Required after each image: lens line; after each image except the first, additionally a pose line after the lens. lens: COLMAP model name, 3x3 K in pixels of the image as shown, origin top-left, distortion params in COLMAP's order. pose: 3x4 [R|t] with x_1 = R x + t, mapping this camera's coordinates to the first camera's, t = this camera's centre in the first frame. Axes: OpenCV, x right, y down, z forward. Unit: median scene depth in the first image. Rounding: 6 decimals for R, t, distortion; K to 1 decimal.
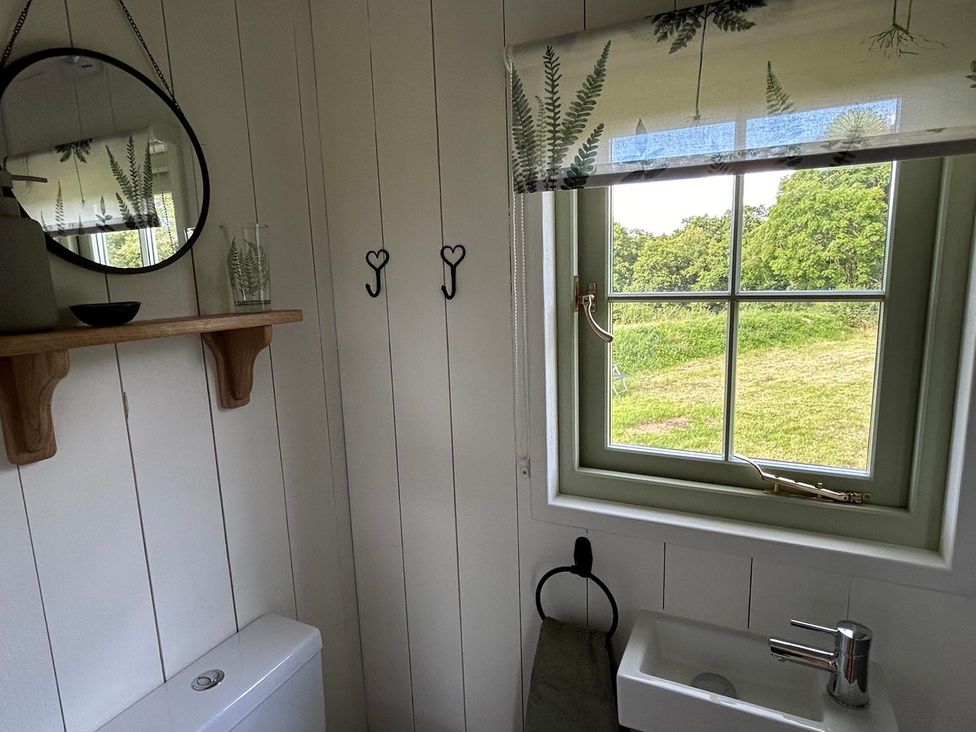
lens RADIAL K [[570.5, 0, 488.0], [0, 570.5, 366.0], [0, 0, 1]] dist [-0.026847, -0.000581]
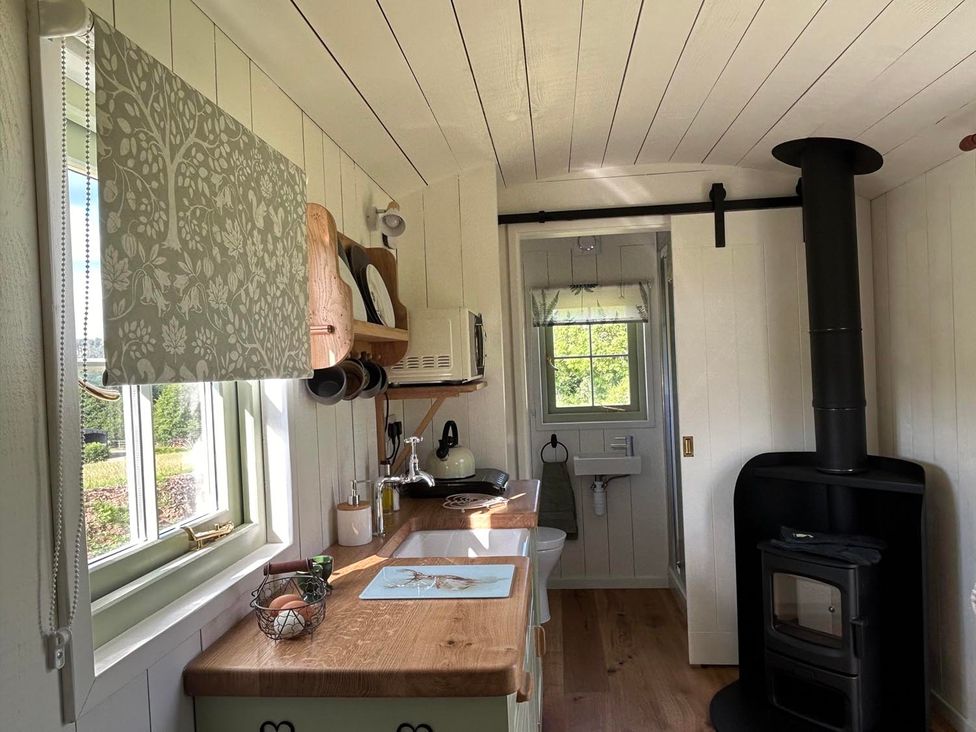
lens RADIAL K [[716.4, 0, 488.0], [0, 716.4, 366.0], [0, 0, 1]] dist [0.000695, -0.000650]
pose [[0.935109, -0.010379, 0.354209, -1.457301], [0.073004, 0.983771, -0.163903, 0.519779], [-0.346759, 0.179126, 0.920691, -2.392350]]
